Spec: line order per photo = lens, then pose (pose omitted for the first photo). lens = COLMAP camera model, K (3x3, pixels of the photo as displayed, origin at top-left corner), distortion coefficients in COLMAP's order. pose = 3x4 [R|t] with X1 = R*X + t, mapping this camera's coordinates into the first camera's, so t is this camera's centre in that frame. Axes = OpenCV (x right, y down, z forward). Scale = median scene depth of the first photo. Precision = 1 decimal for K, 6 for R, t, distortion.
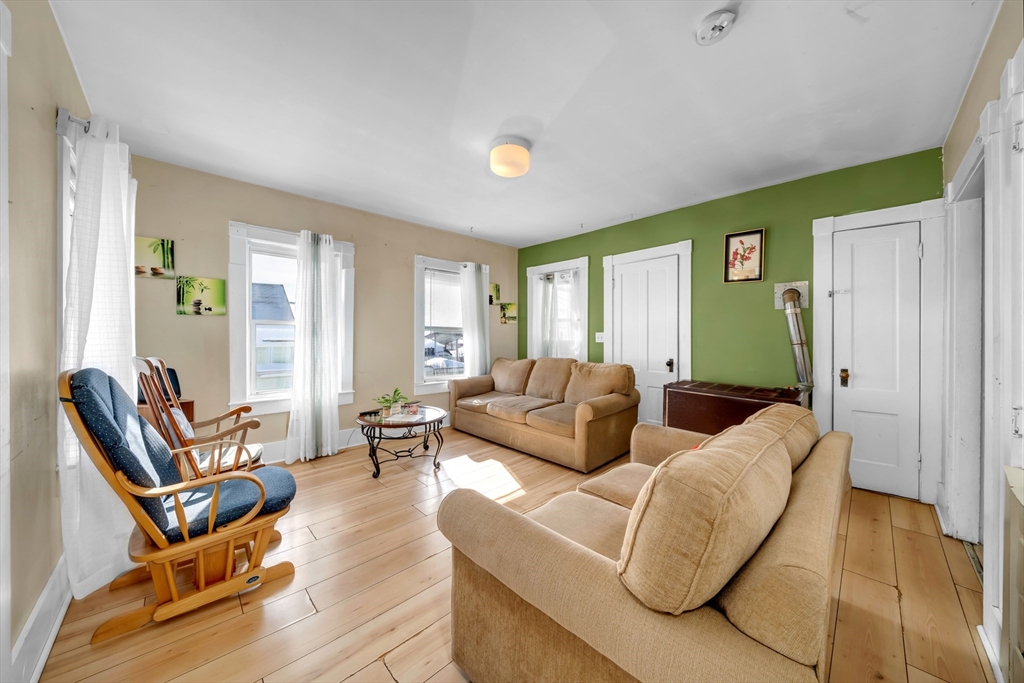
lens RADIAL K [[347.2, 0, 513.1], [0, 347.2, 337.3], [0, 0, 1]] dist [-0.000323, -0.000067]
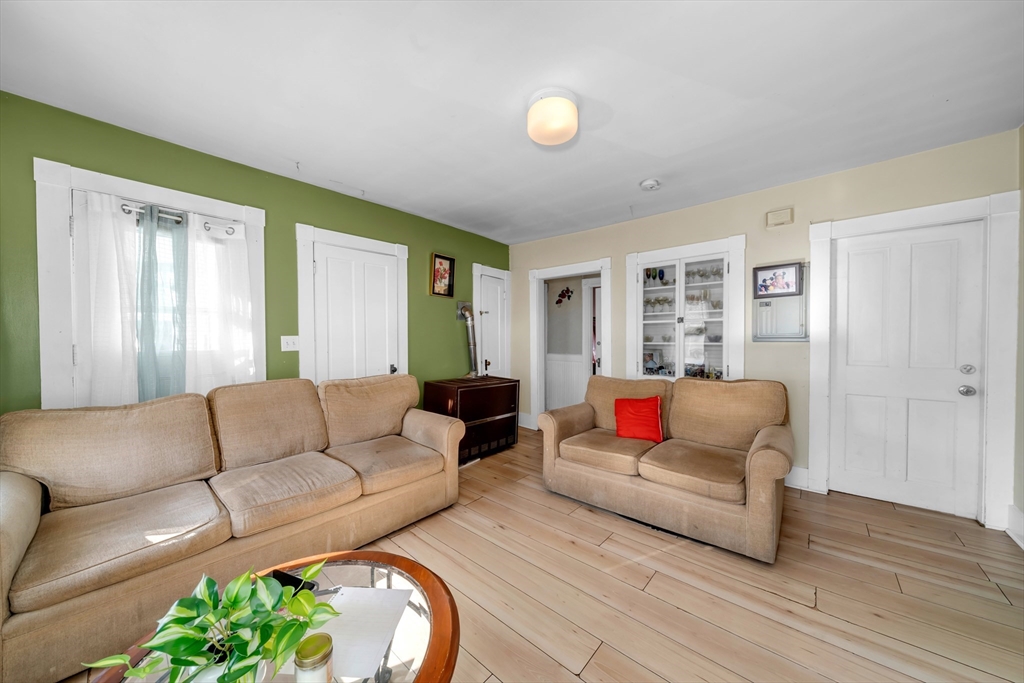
lens RADIAL K [[347.2, 0, 511.9], [0, 347.2, 342.3], [0, 0, 1]] dist [-0.000323, -0.000067]
pose [[-0.078750, -0.016889, 0.996751, -0.453075], [0.006403, 0.999827, 0.017447, -0.011103], [-0.996874, 0.007757, -0.078628, 0.652719]]
